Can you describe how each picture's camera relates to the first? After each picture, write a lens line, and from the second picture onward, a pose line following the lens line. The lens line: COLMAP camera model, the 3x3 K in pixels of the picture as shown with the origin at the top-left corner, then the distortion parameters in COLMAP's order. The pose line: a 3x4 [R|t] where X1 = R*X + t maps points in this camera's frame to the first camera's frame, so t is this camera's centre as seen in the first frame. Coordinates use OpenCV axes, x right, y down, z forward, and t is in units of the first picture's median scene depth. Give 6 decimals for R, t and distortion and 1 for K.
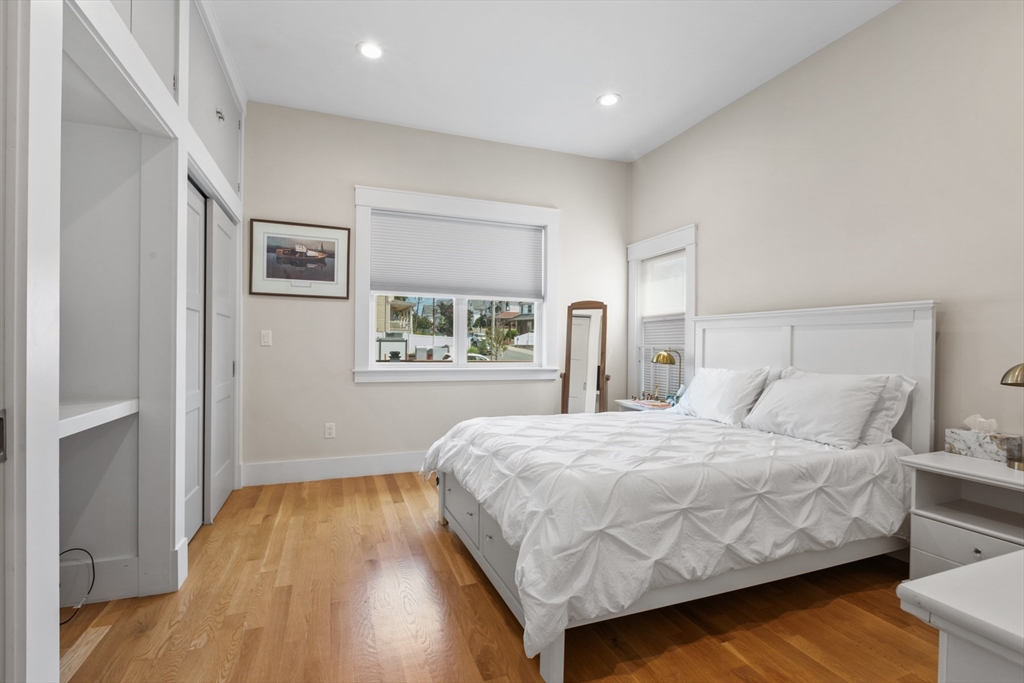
lens RADIAL K [[473.9, 0, 512.2], [0, 473.9, 344.0], [0, 0, 1]] dist [0.002105, -0.003296]
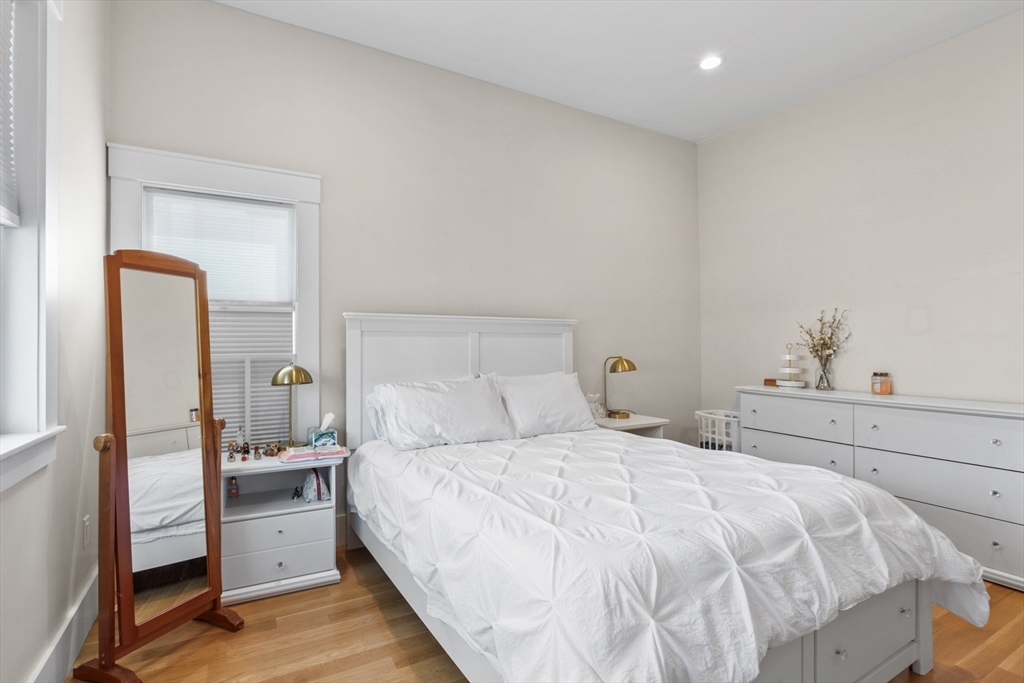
lens RADIAL K [[486.4, 0, 511.2], [0, 486.4, 345.2], [0, 0, 1]] dist [-0.001737, 0.000491]
pose [[-0.151630, -0.001858, 0.988436, -0.519338], [0.004485, 0.999987, 0.002567, -0.015954], [-0.988427, 0.004822, -0.151619, 1.251955]]
